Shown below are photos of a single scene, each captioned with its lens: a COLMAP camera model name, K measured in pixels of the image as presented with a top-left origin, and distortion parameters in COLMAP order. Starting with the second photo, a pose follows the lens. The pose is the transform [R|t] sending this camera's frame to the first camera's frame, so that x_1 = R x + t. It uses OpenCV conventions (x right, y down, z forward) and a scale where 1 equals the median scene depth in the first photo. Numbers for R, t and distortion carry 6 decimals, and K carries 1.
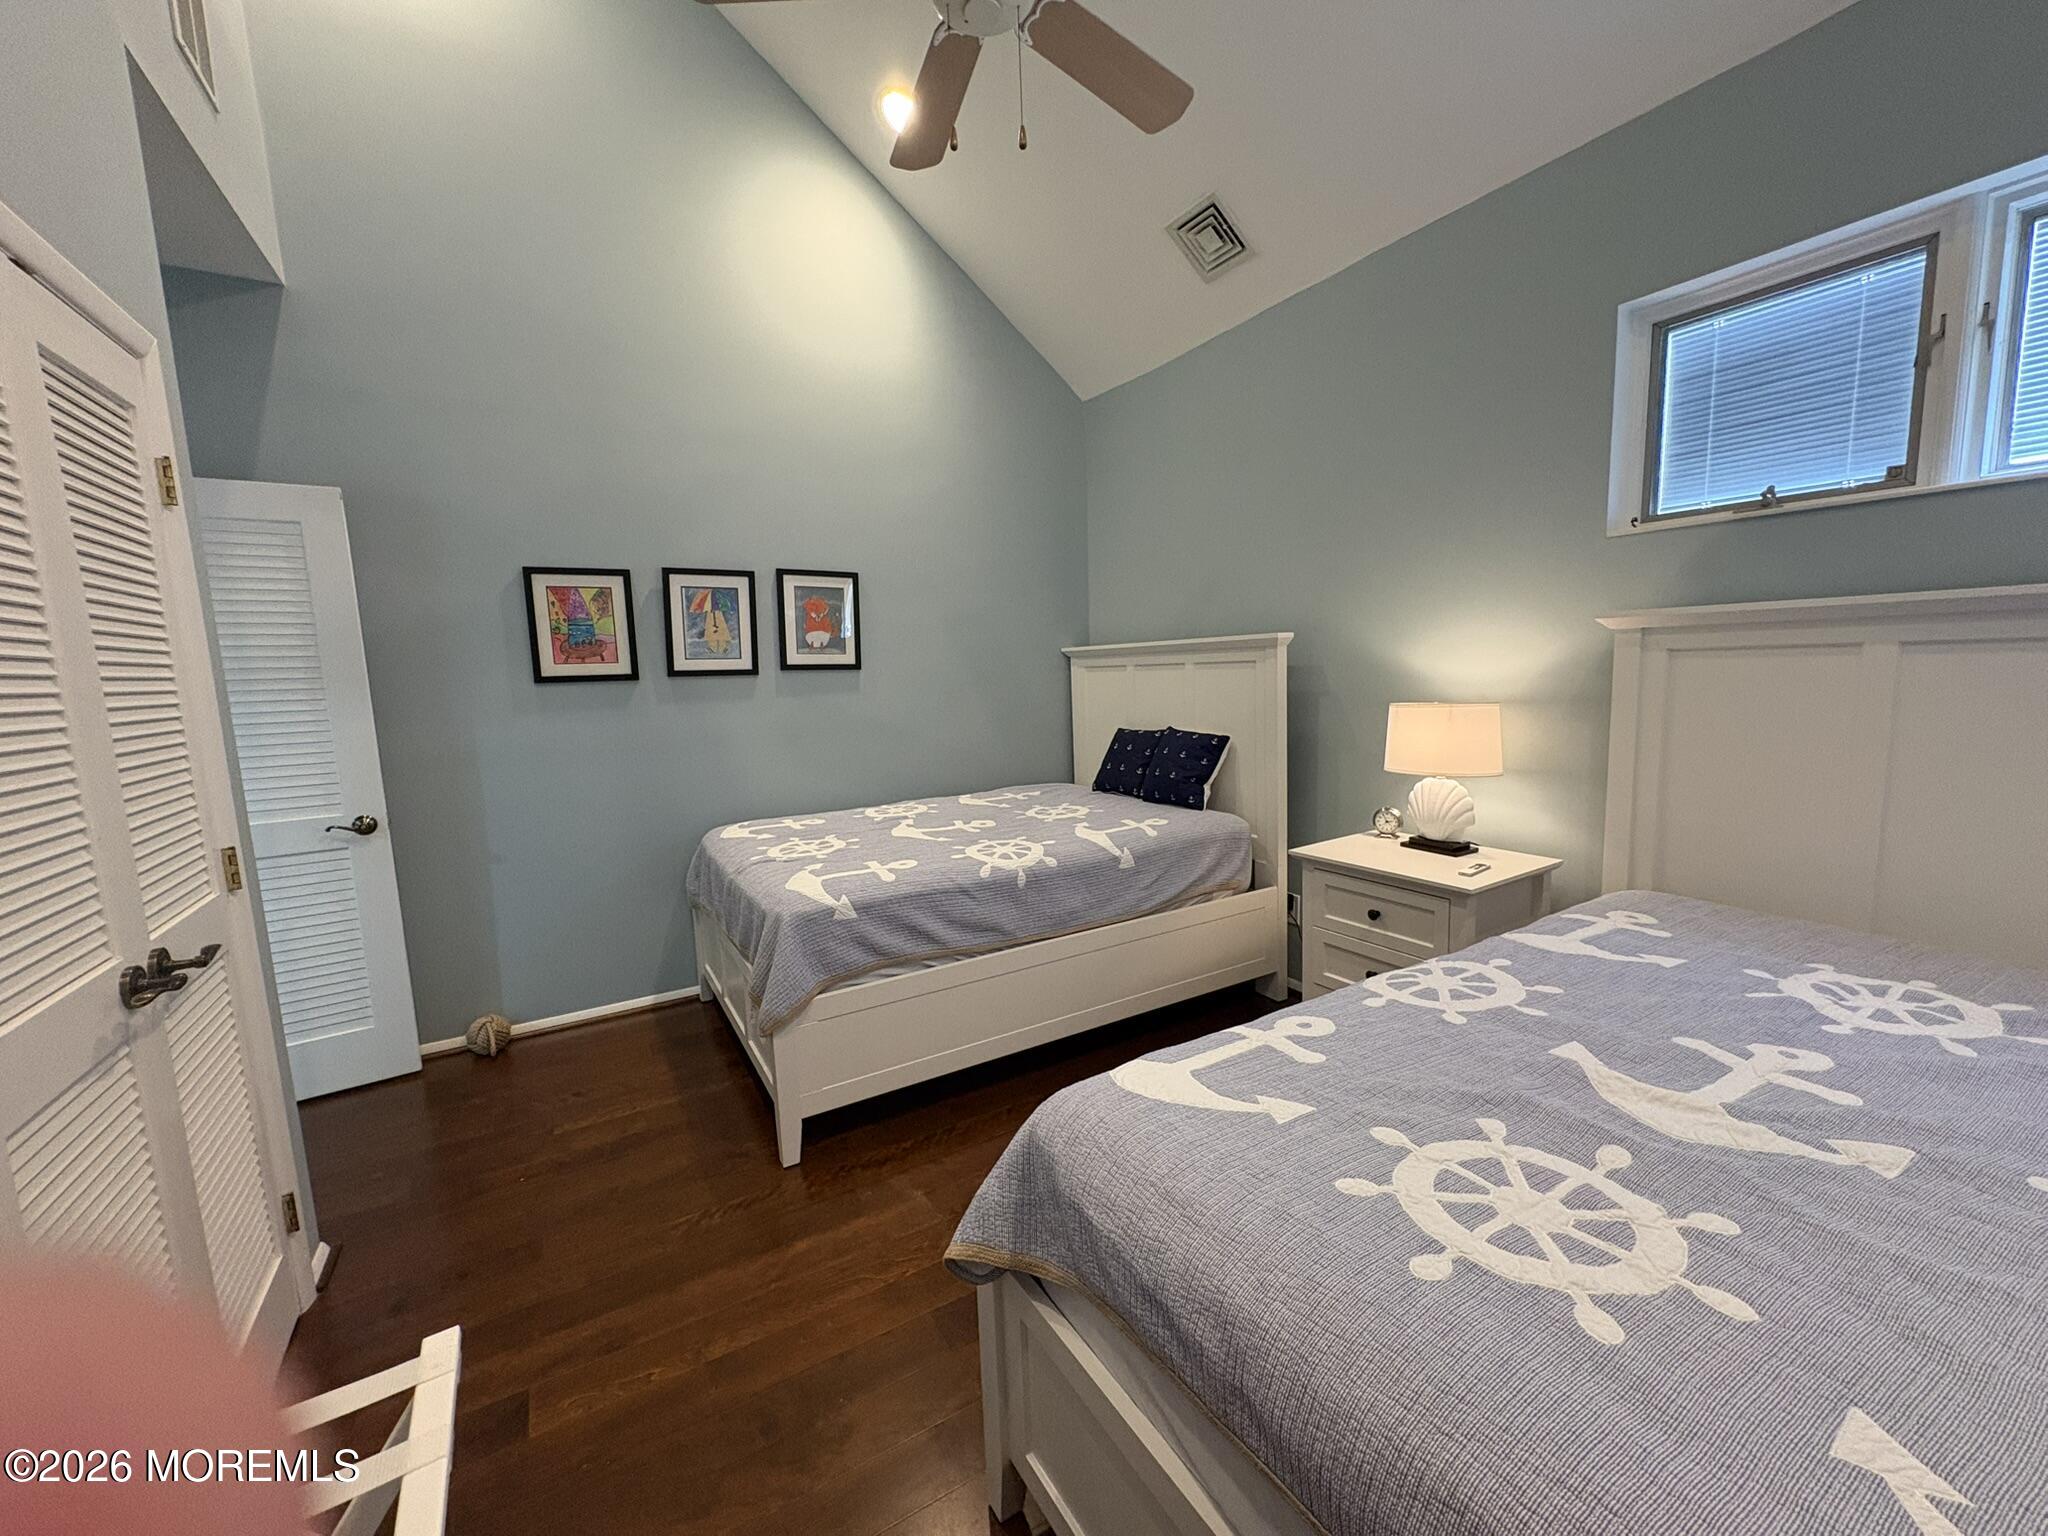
lens RADIAL K [[815.6, 0, 1019.3], [0, 815.6, 766.2], [0, 0, 1]] dist [0.000449, 0.000796]
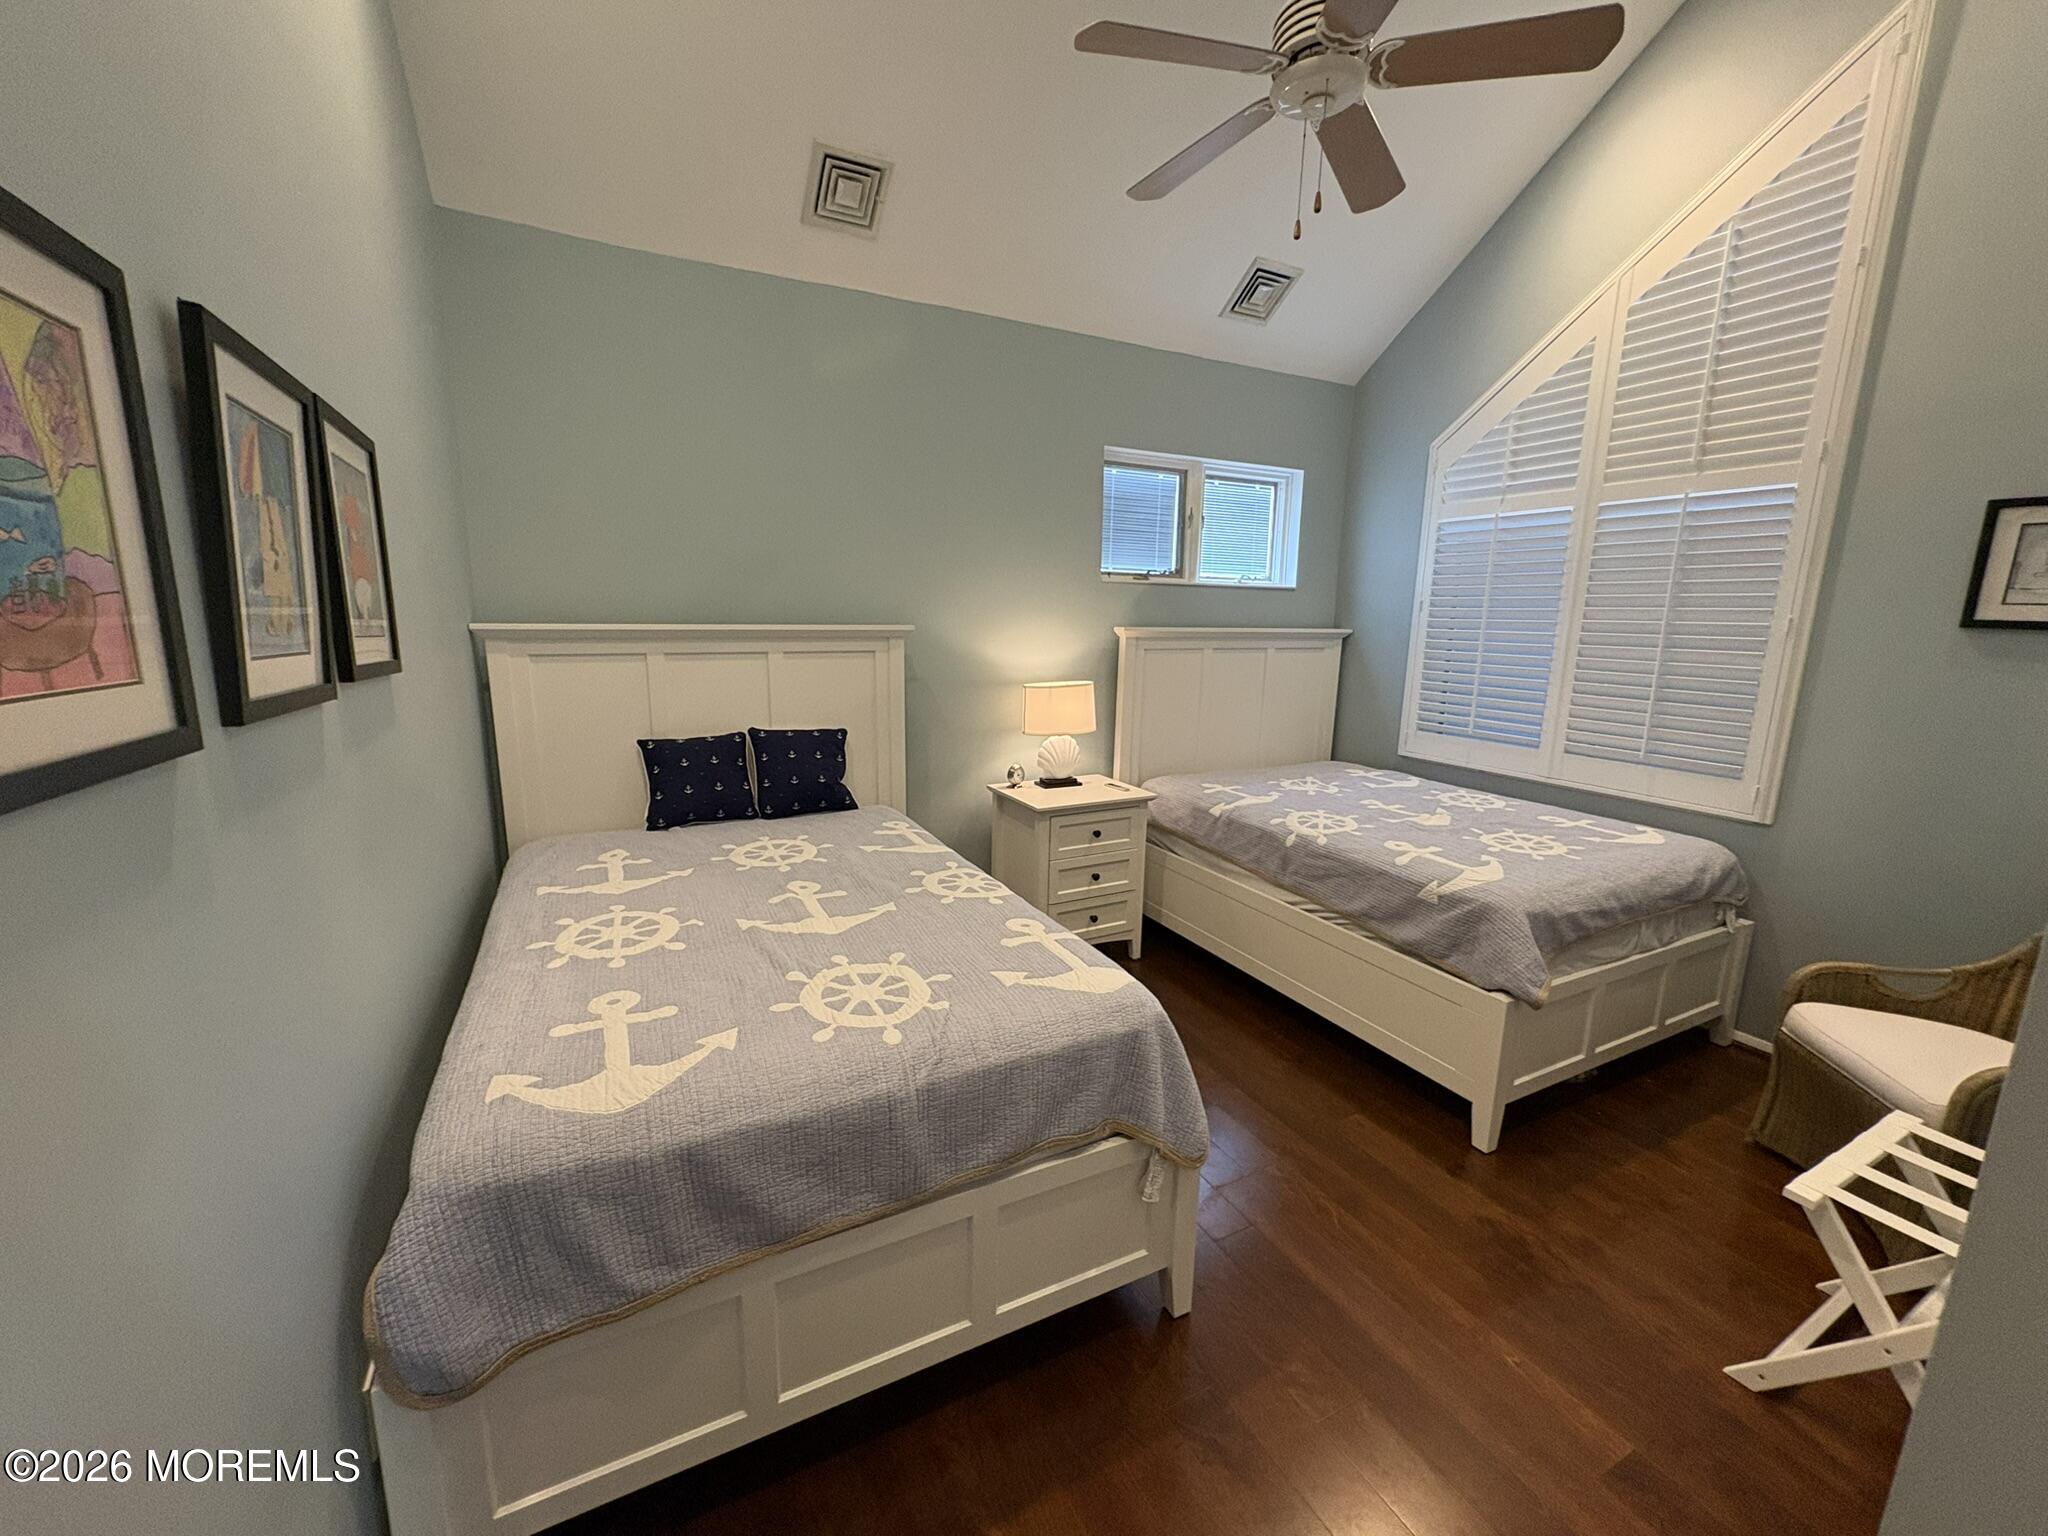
lens RADIAL K [[815.6, 0, 1018.9], [0, 815.6, 766.7], [0, 0, 1]] dist [0.000449, 0.000796]
pose [[0.050330, -0.148200, 0.987676, -1.019685], [0.104835, 0.984250, 0.142343, -0.160050], [-0.993215, 0.096379, 0.065074, 1.088943]]
